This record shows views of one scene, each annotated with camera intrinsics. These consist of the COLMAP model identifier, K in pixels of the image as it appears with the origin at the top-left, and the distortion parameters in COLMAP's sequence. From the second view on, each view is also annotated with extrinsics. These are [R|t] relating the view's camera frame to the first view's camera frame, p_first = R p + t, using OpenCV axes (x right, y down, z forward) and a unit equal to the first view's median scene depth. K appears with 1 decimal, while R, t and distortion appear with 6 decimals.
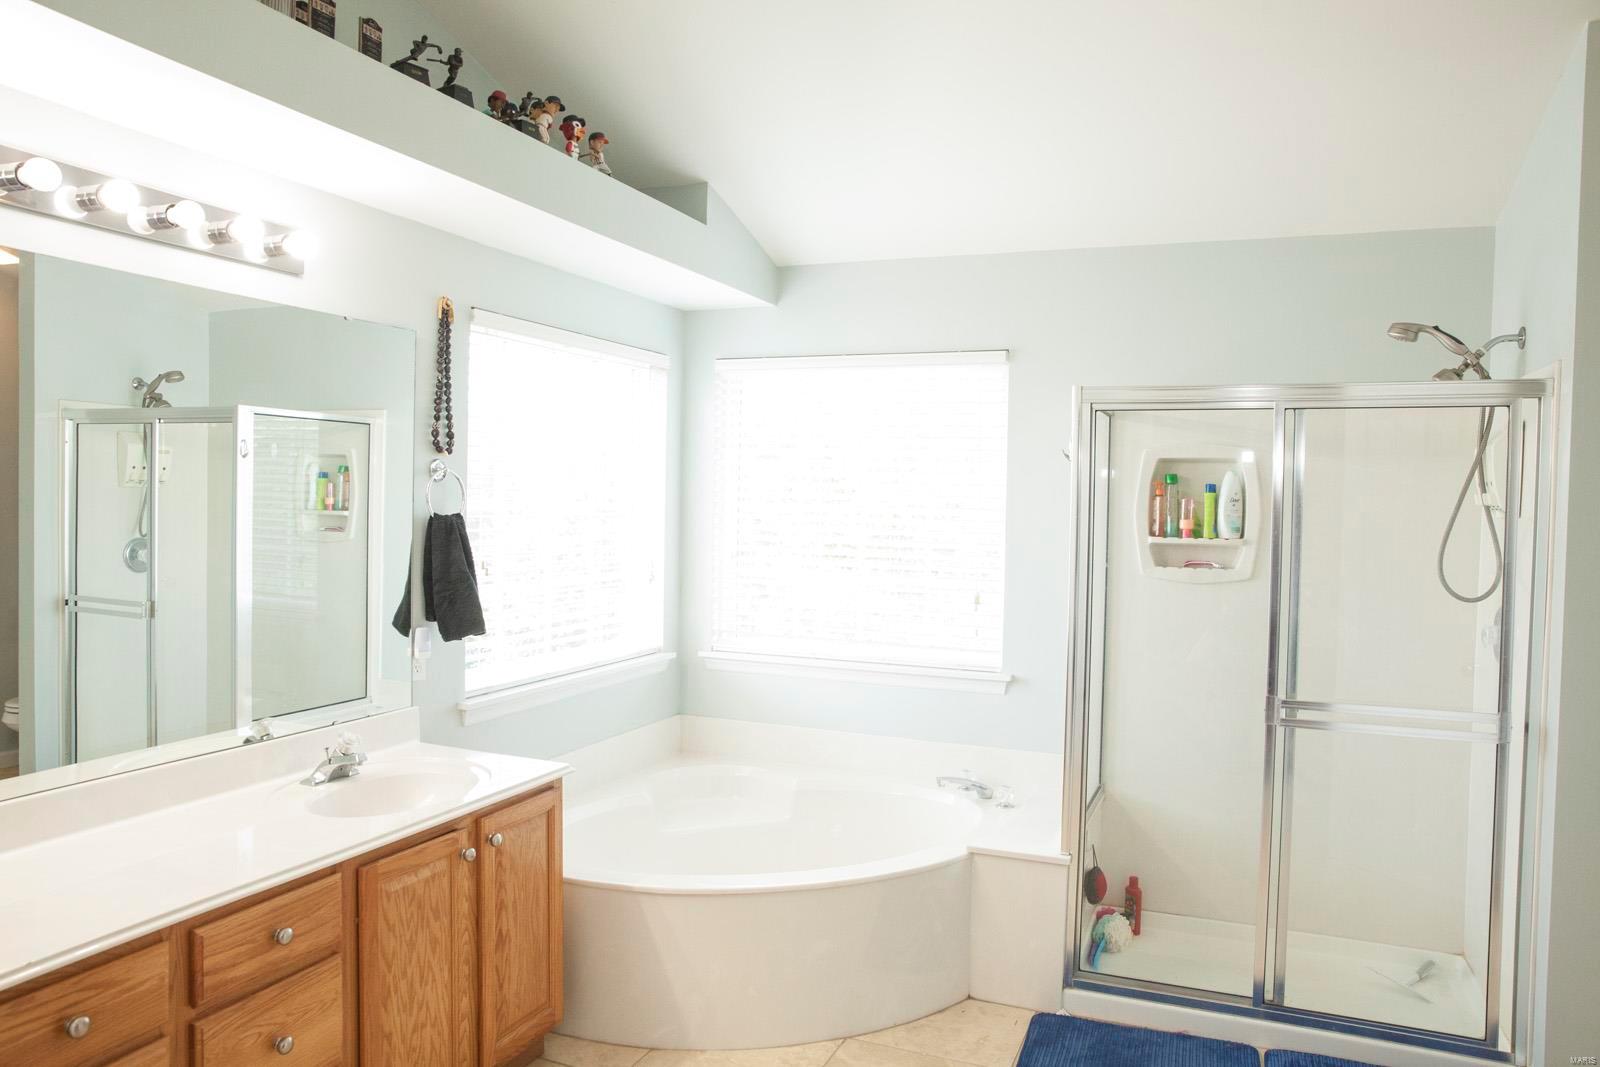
lens RADIAL K [[1093.3, 0, 813.1], [0, 1093.3, 524.9], [0, 0, 1]] dist [-0.105219, 0.067933]
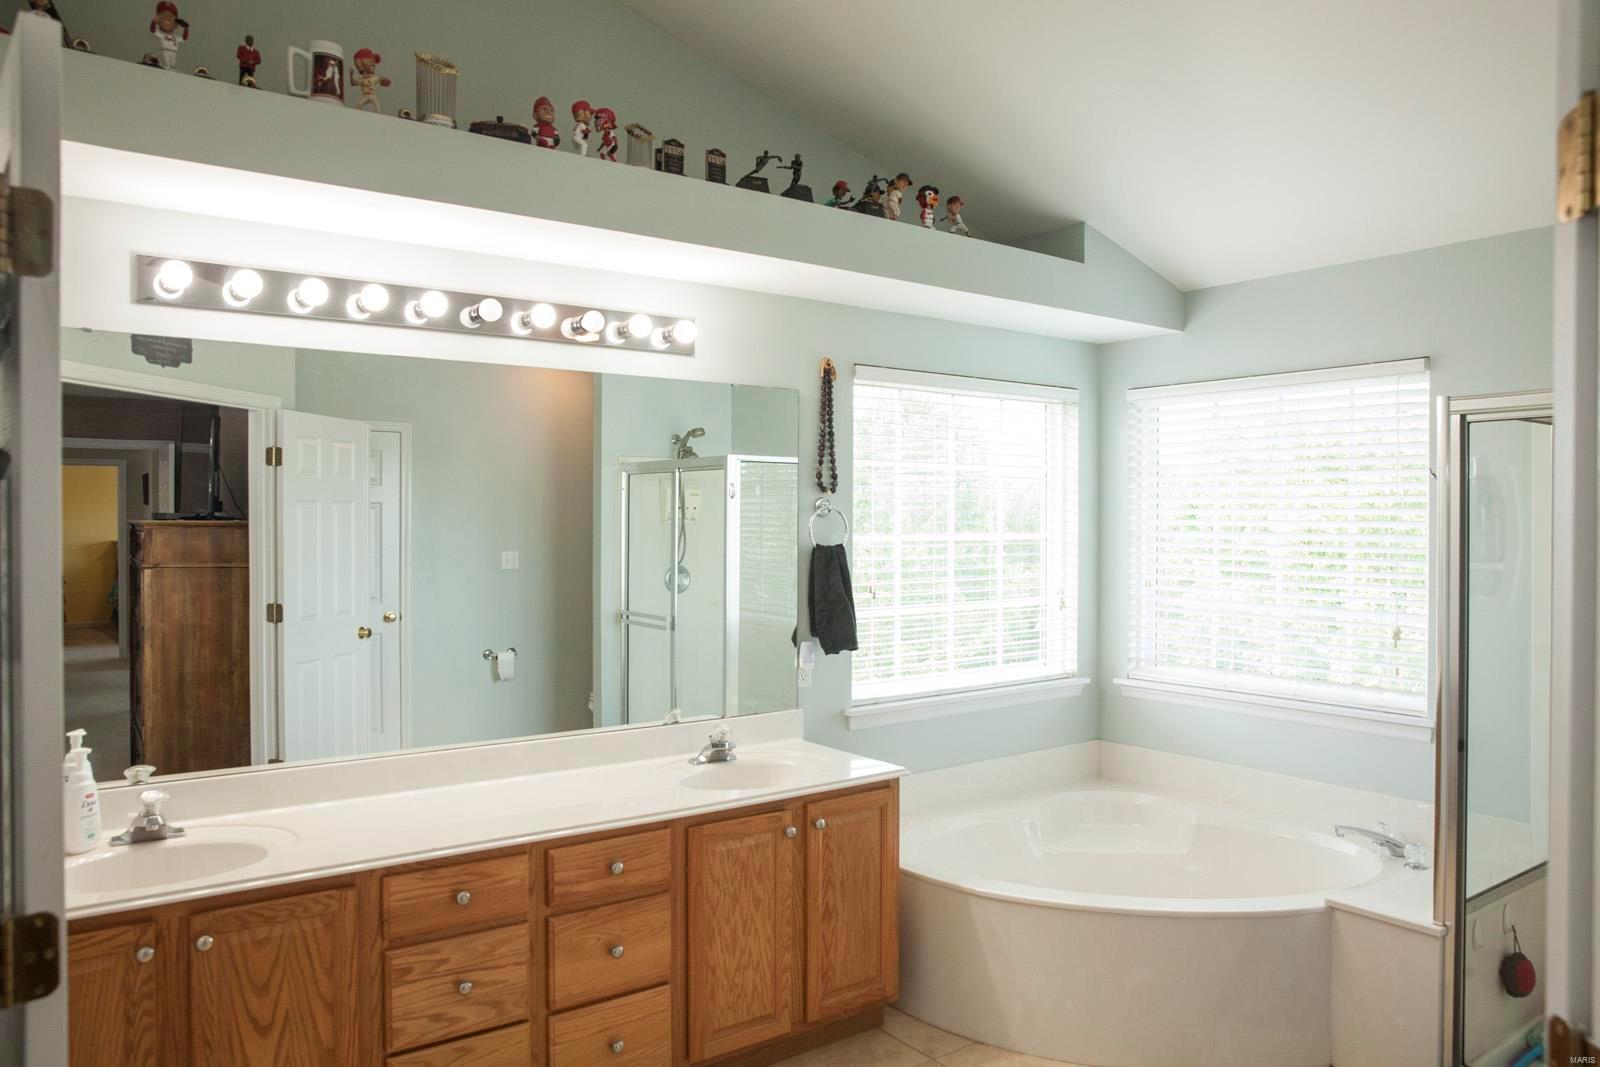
lens RADIAL K [[1093.3, 0, 786.7], [0, 1093.3, 520.9], [0, 0, 1]] dist [-0.105219, 0.067933]
pose [[0.854032, -0.017350, -0.519932, 0.233051], [0.001678, 0.999530, -0.030598, 0.000231], [0.520218, 0.025259, 0.853660, -0.025340]]
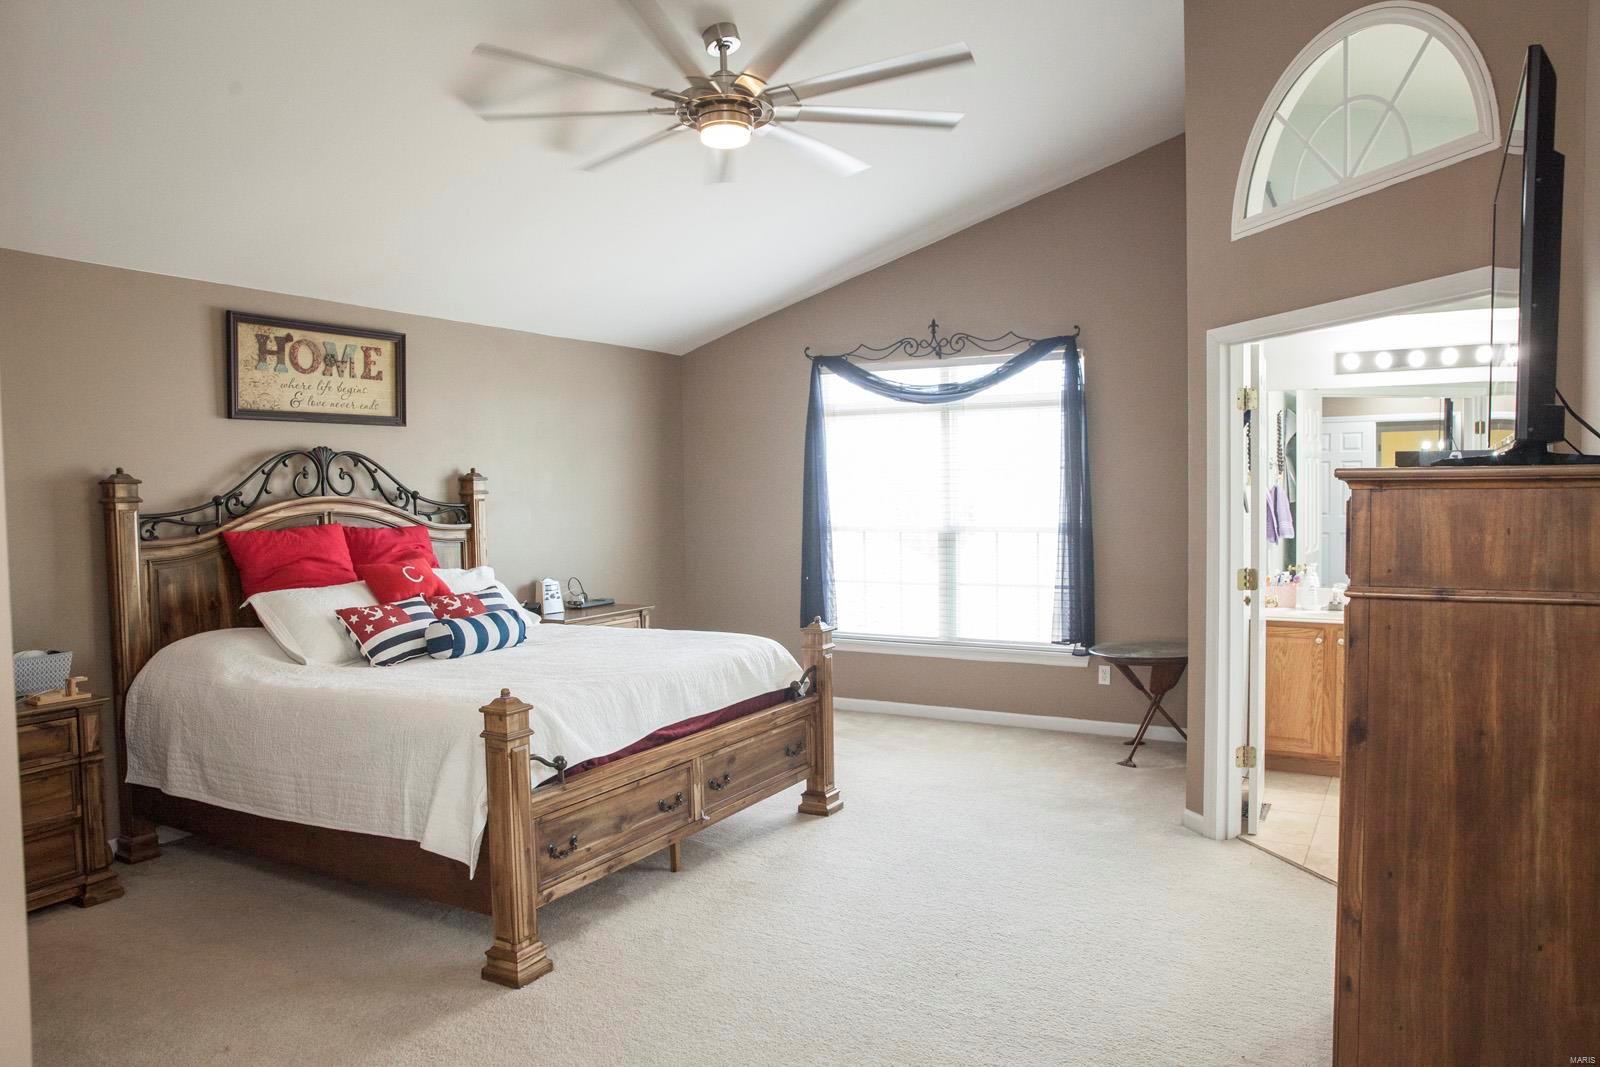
lens RADIAL K [[1093.3, 0, 799.4], [0, 1093.3, 534.8], [0, 0, 1]] dist [-0.105219, 0.067933]
pose [[-0.124802, 0.033697, -0.991609, 1.066028], [-0.015371, 0.999237, 0.035891, 0.024563], [0.992063, 0.019722, -0.124189, -0.217748]]
